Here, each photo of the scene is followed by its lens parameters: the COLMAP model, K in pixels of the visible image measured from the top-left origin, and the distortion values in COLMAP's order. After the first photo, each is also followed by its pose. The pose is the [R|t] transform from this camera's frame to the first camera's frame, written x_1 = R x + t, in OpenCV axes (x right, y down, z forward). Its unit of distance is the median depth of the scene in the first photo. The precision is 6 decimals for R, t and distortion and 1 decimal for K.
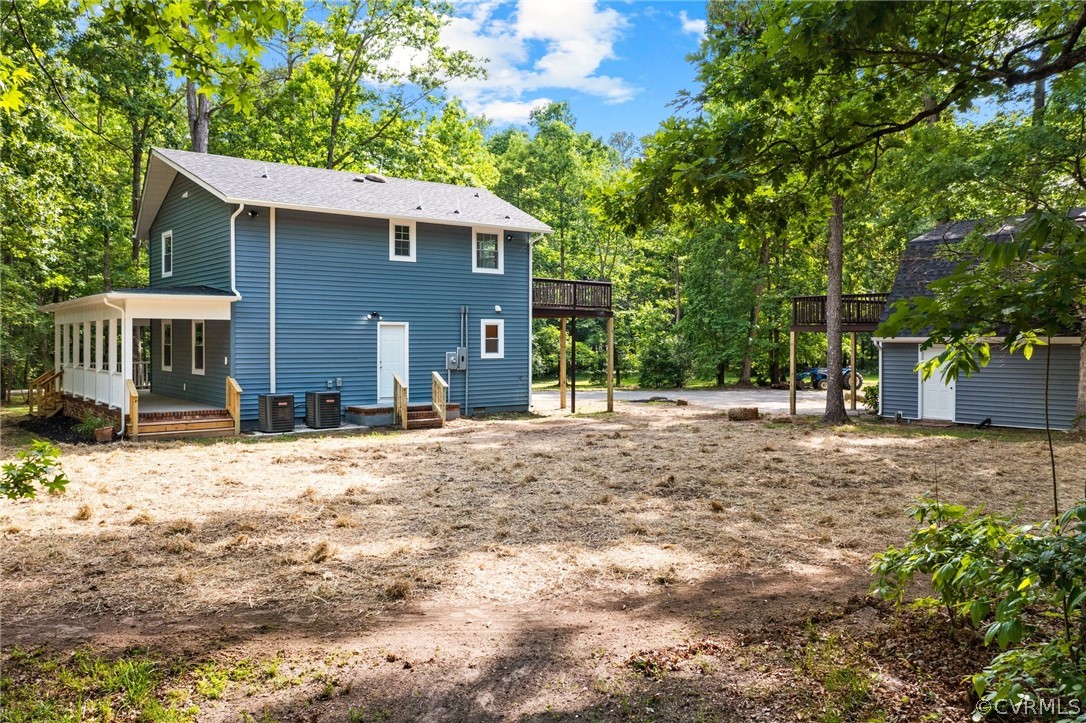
lens RADIAL K [[852.6, 0, 541.9], [0, 852.6, 344.5], [0, 0, 1]] dist [-0.013733, -0.006658]
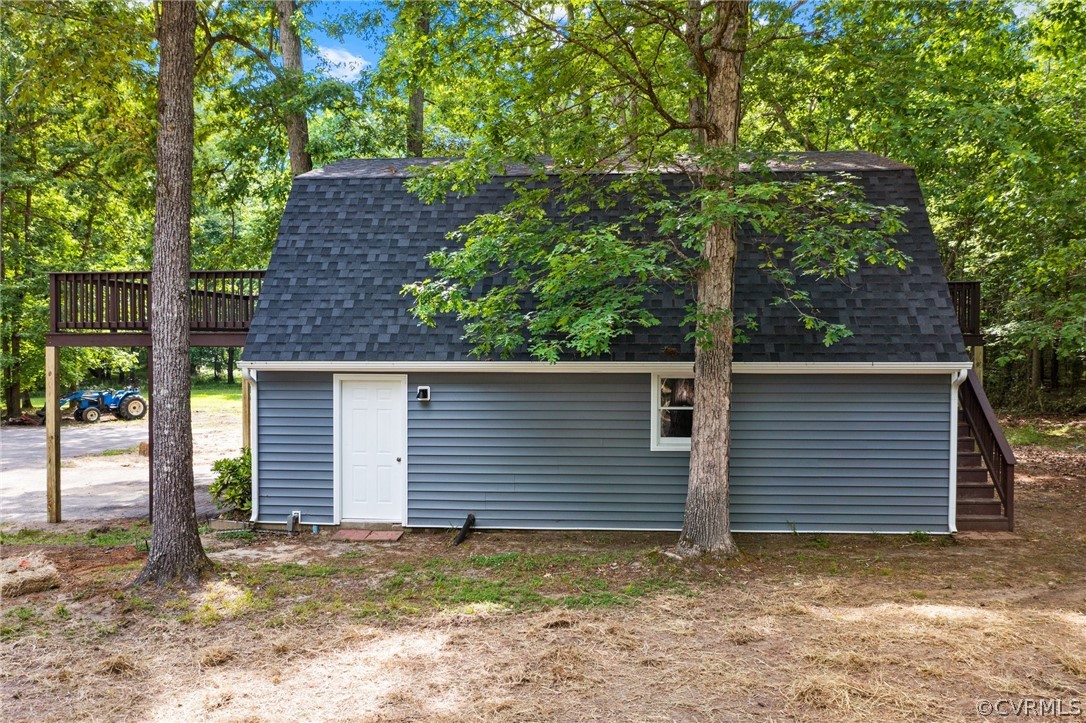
lens RADIAL K [[852.6, 0, 541.9], [0, 852.6, 344.5], [0, 0, 1]] dist [-0.013733, -0.006658]
pose [[0.679828, -0.013248, 0.733252, 0.232370], [0.014067, 0.999888, 0.005024, -0.027469], [-0.733236, 0.006899, 0.679939, 0.827783]]
